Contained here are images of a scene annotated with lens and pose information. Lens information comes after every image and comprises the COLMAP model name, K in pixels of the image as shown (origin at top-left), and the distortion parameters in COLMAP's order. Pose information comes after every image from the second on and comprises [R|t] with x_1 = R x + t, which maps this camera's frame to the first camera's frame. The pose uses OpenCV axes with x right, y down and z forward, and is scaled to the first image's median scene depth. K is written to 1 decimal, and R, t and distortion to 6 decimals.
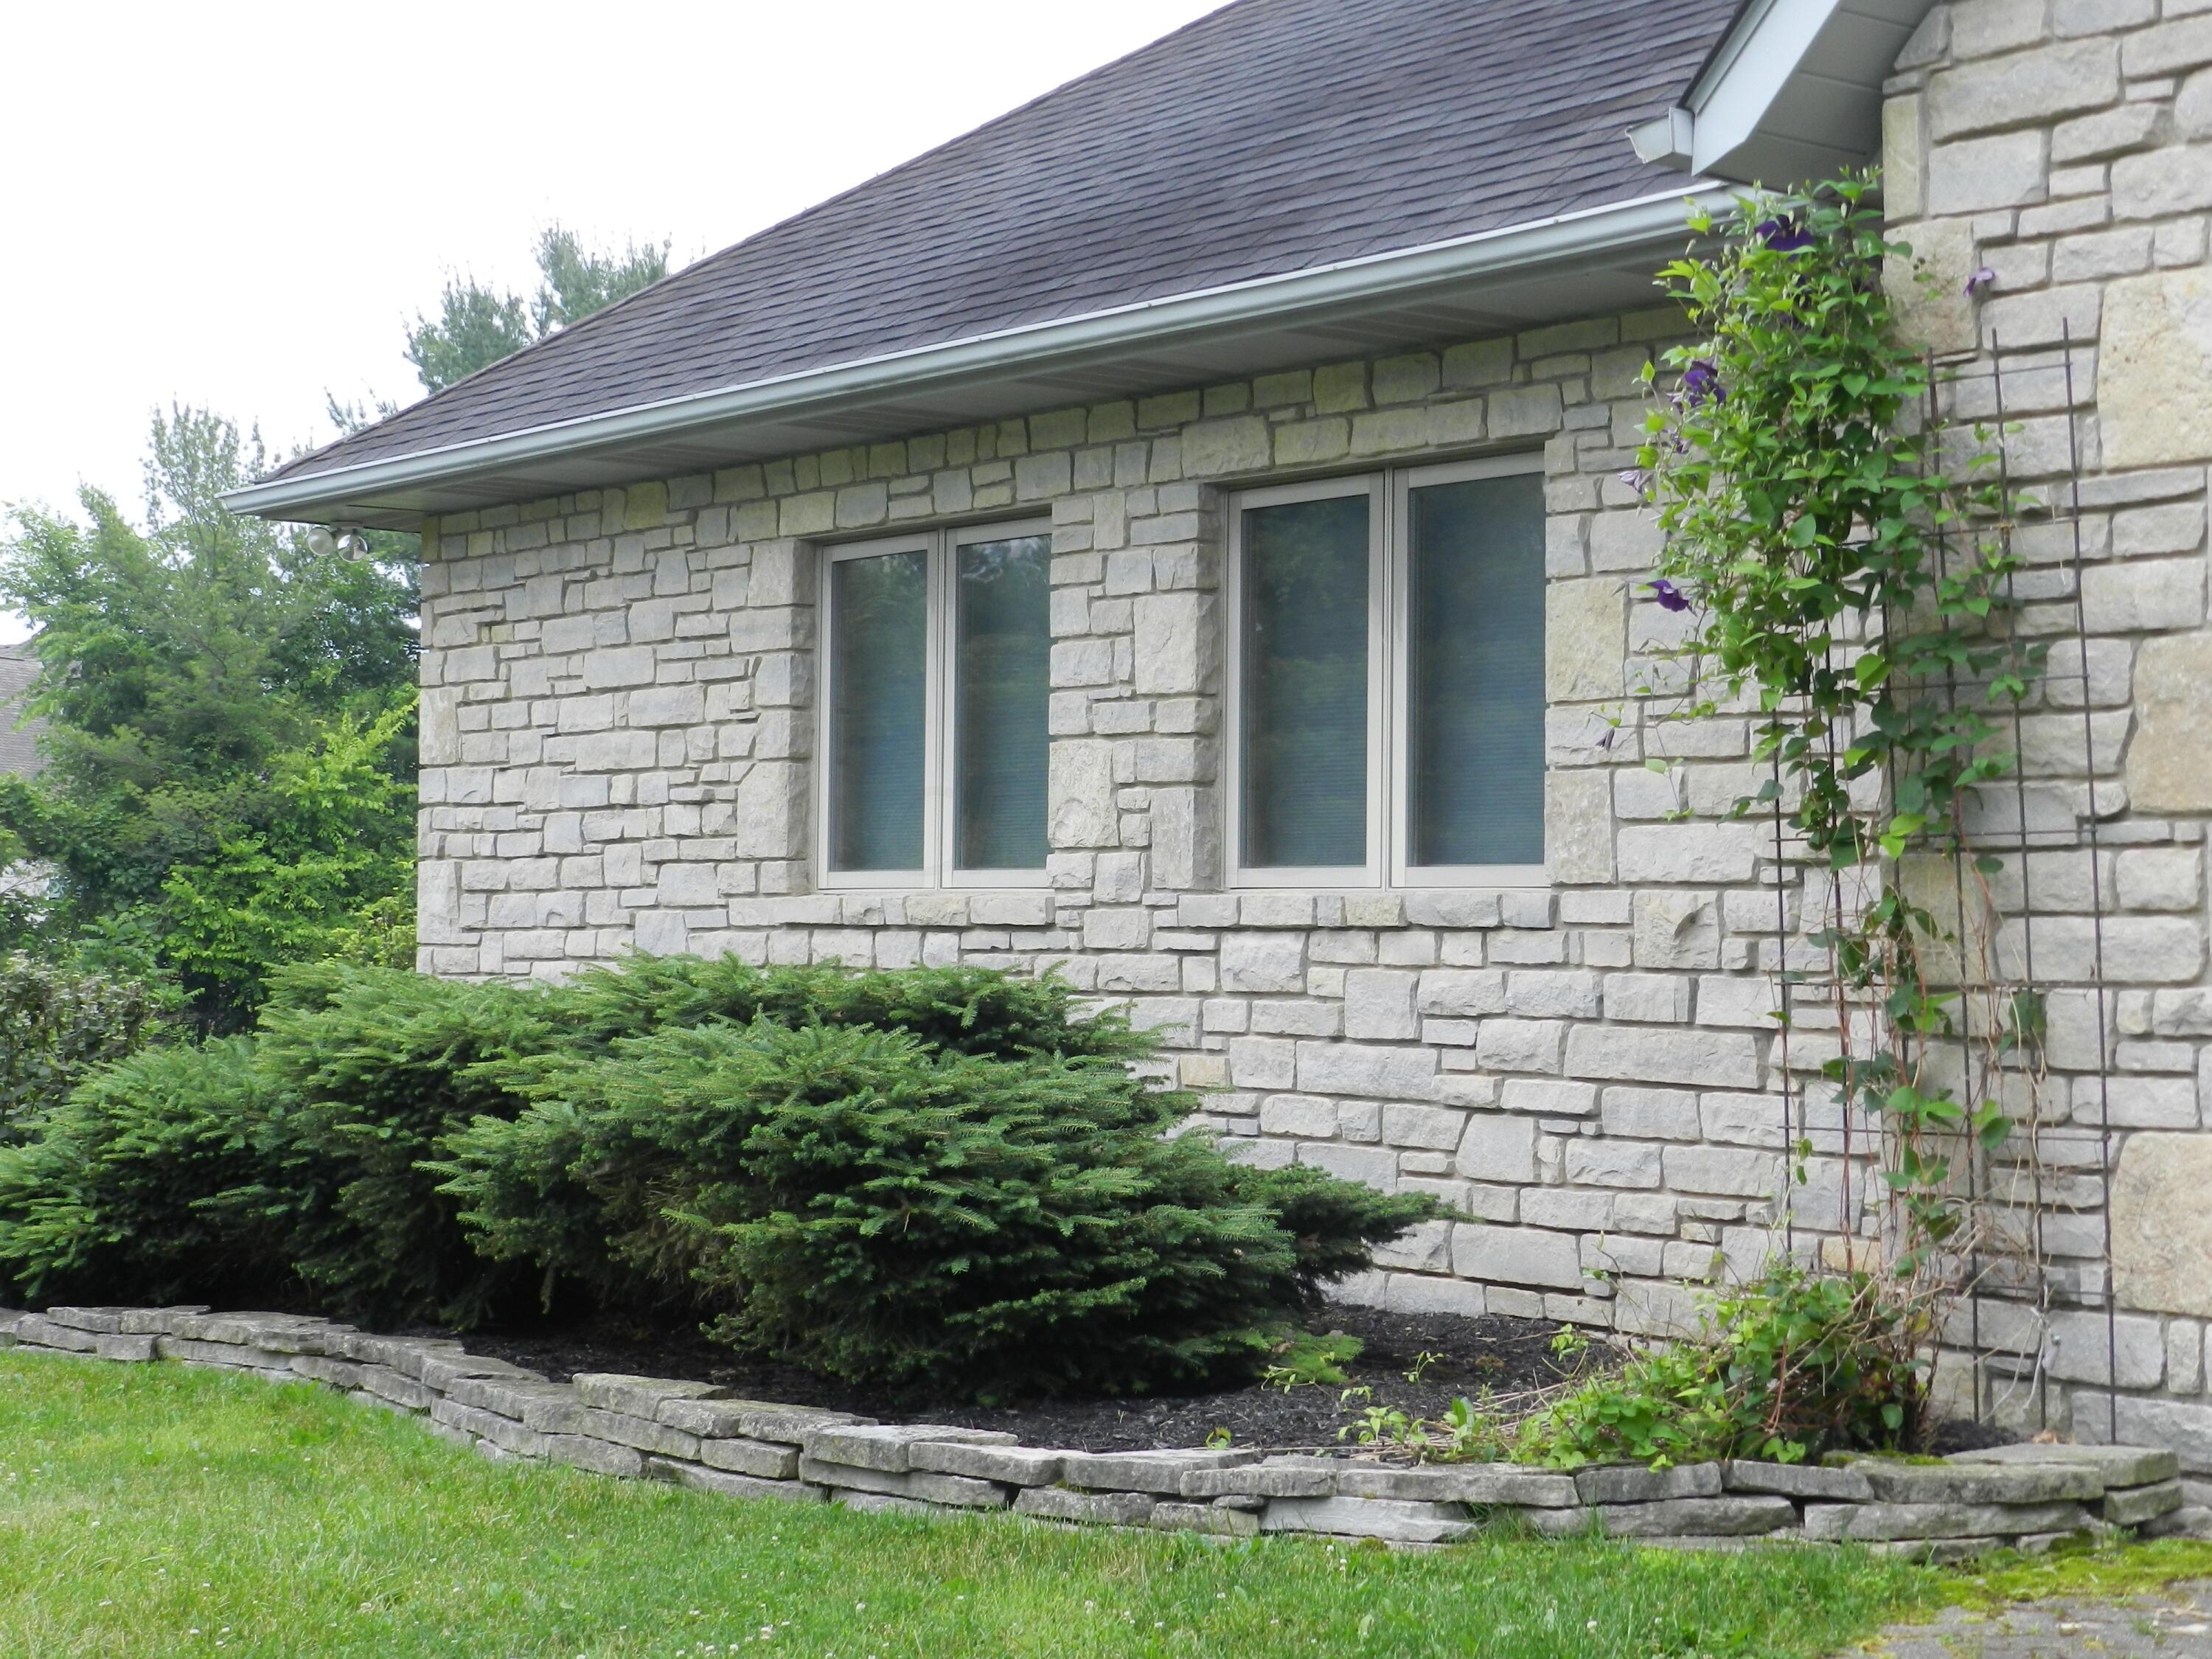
lens RADIAL K [[3593.2, 0, 1104.4], [0, 3593.2, 827.0], [0, 0, 1]] dist [-0.012574, 0.000000]
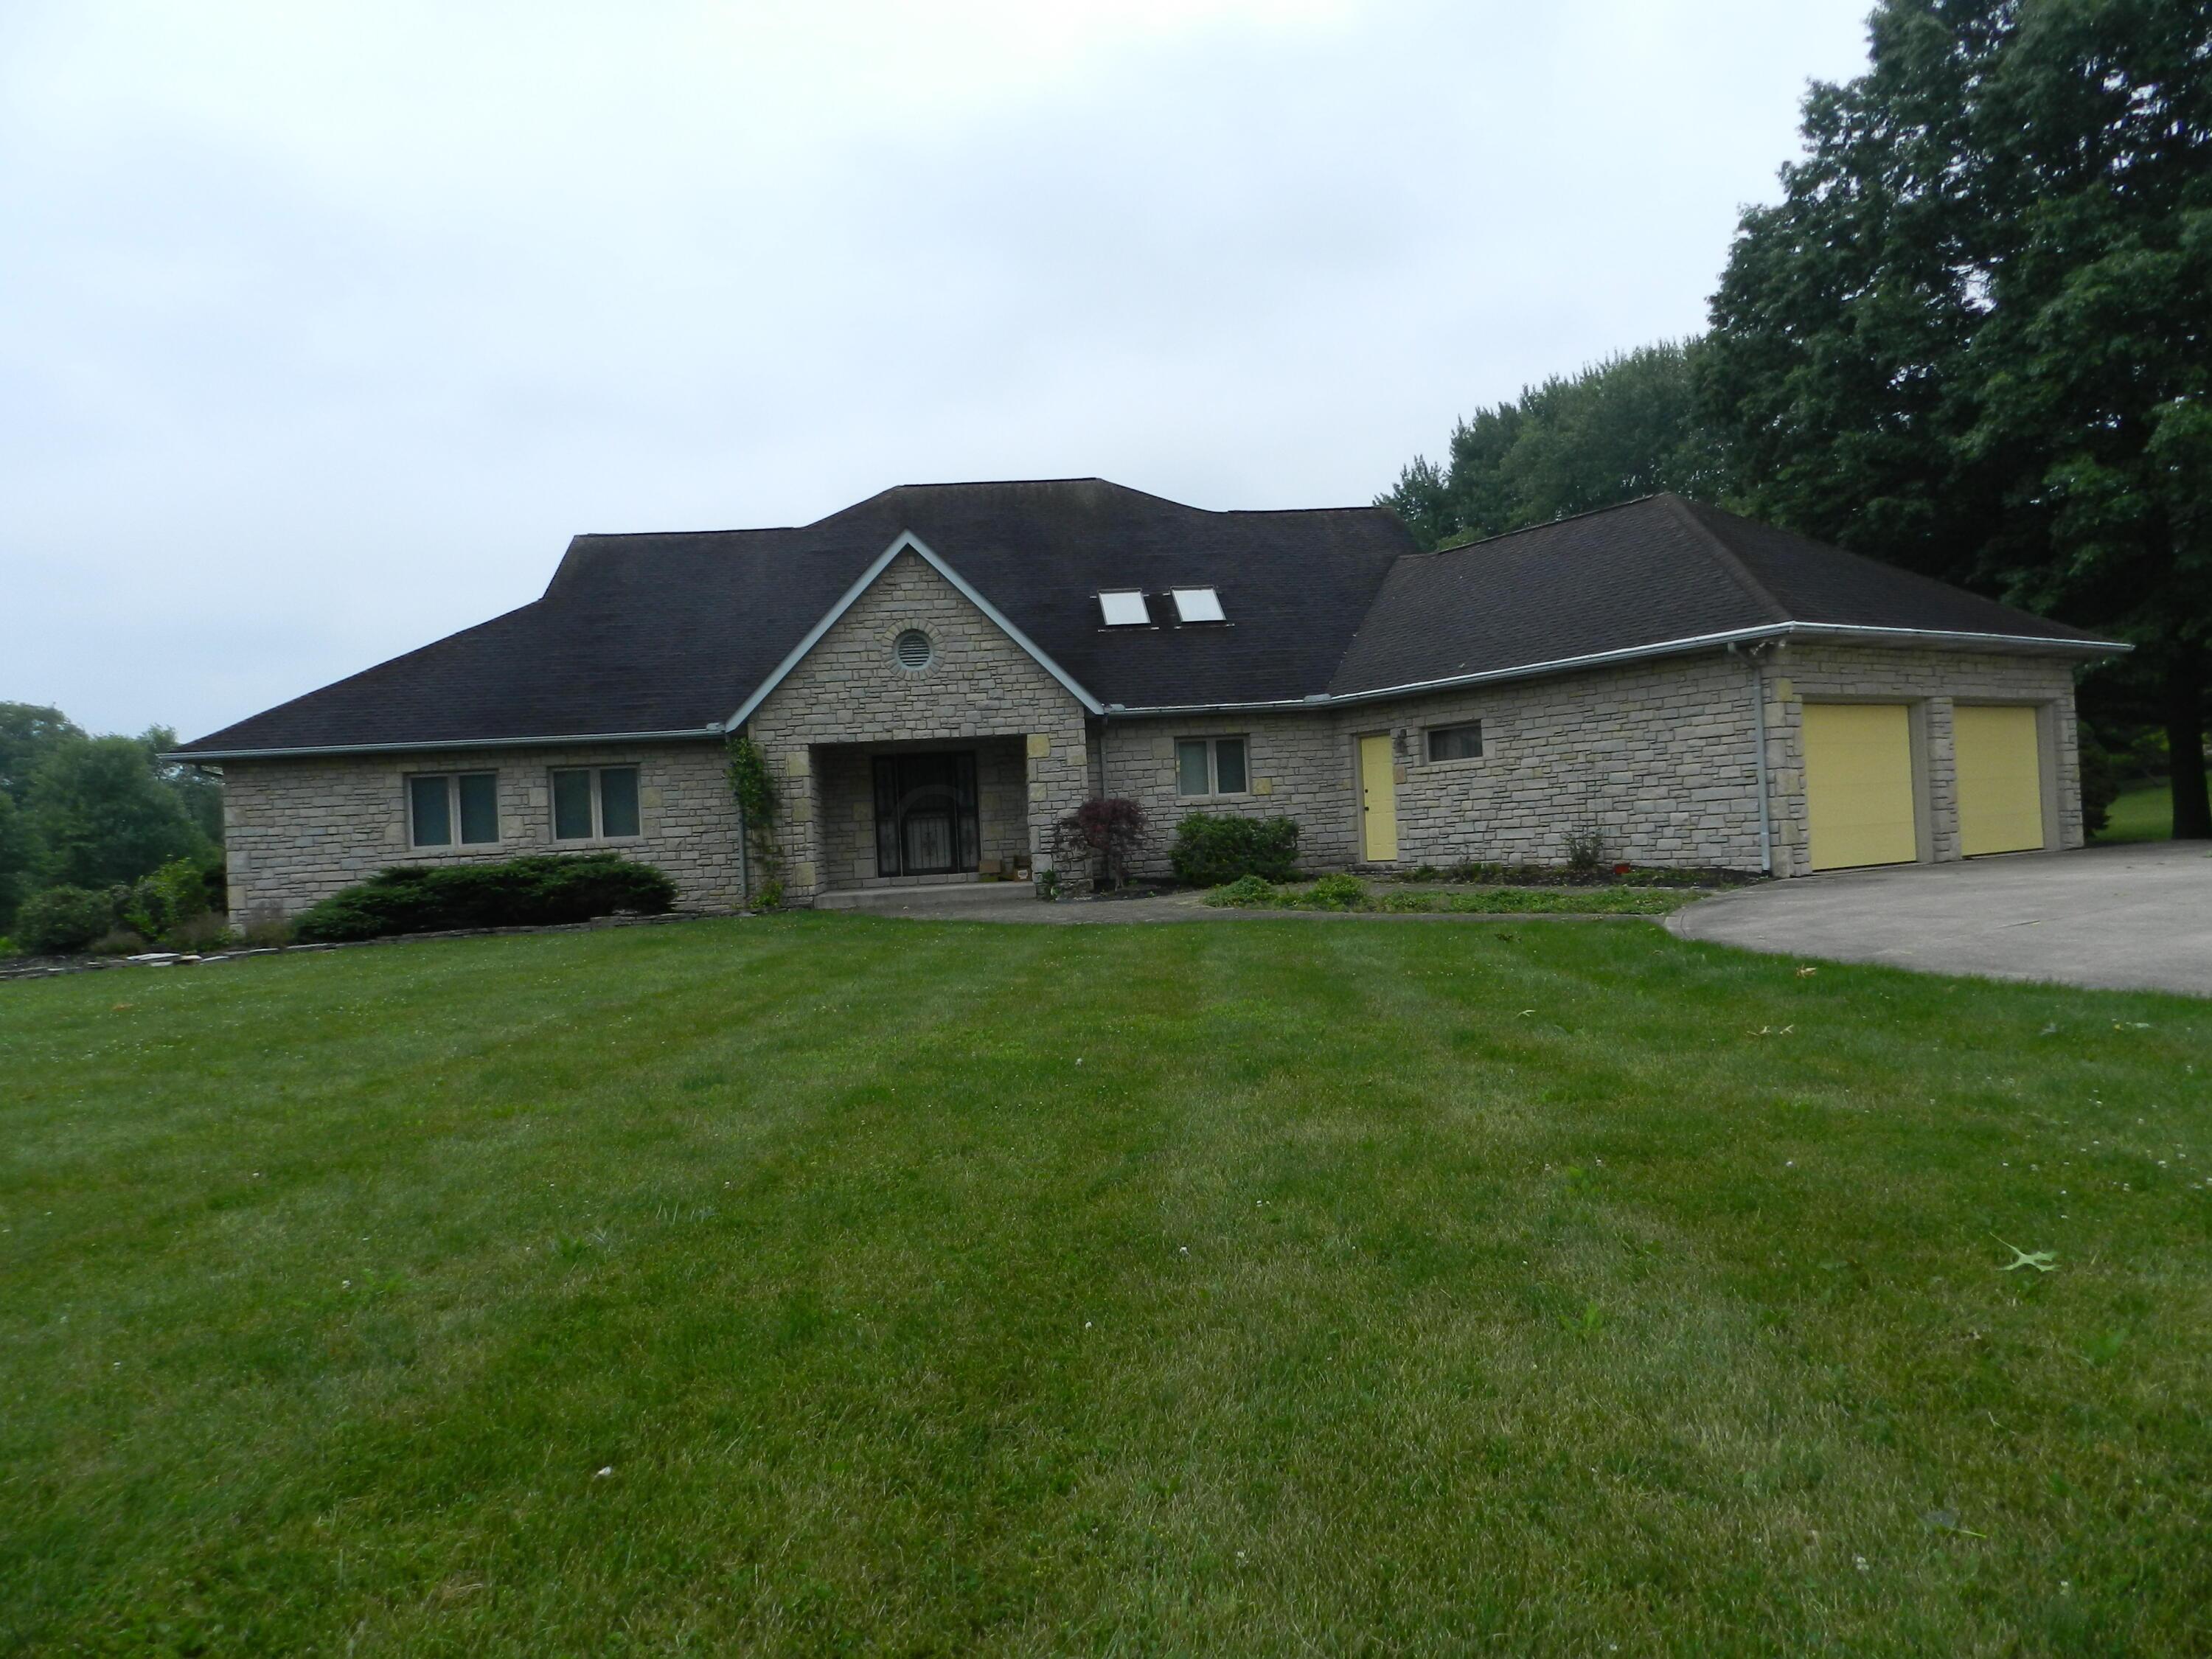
lens RADIAL K [[1482.7, 0, 1101.9], [0, 1482.7, 827.2], [0, 0, 1]] dist [-0.001827, -0.000021]
pose [[0.560236, -0.024682, 0.827965, -1.950850], [0.033958, 0.999400, 0.006815, 0.008601], [-0.827636, 0.024298, 0.560738, -1.307434]]
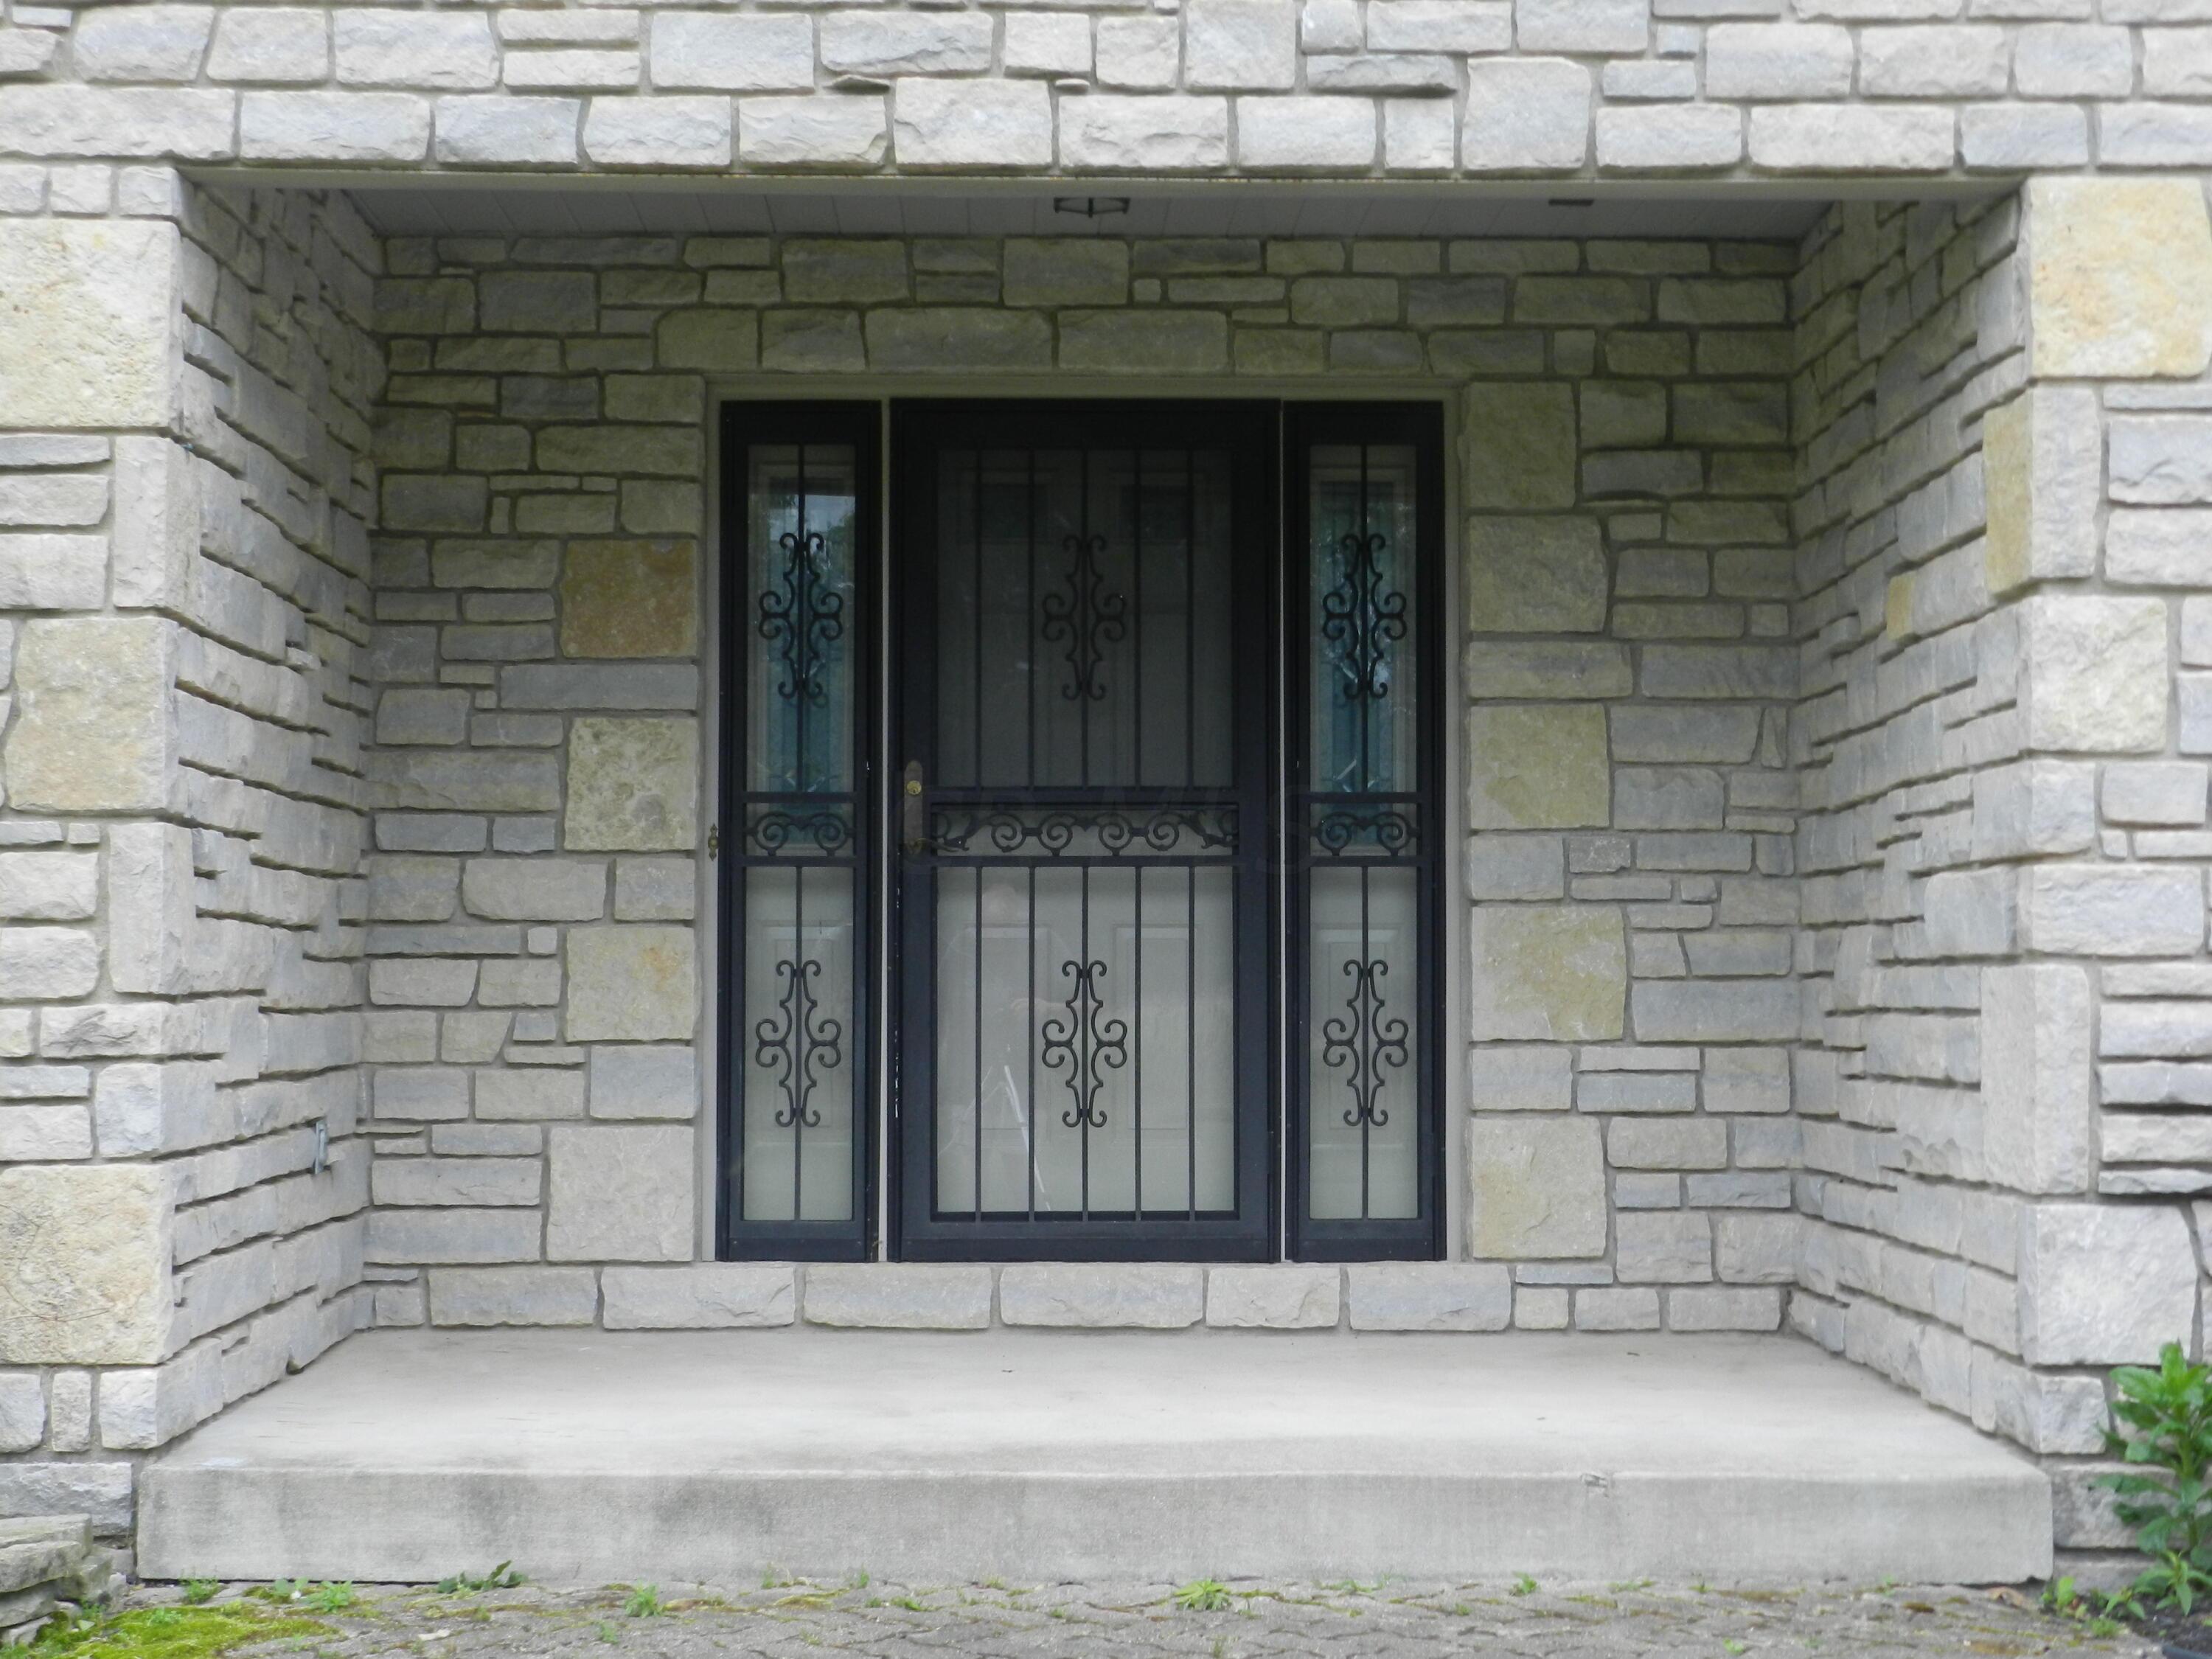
lens RADIAL K [[3593.2, 0, 1105.7], [0, 3593.2, 836.2], [0, 0, 1]] dist [-0.012574, 0.000000]
pose [[0.608715, 0.032830, 0.792710, -0.258392], [-0.022064, 0.999458, -0.024450, 0.018219], [-0.793082, -0.002607, 0.609109, 0.234233]]
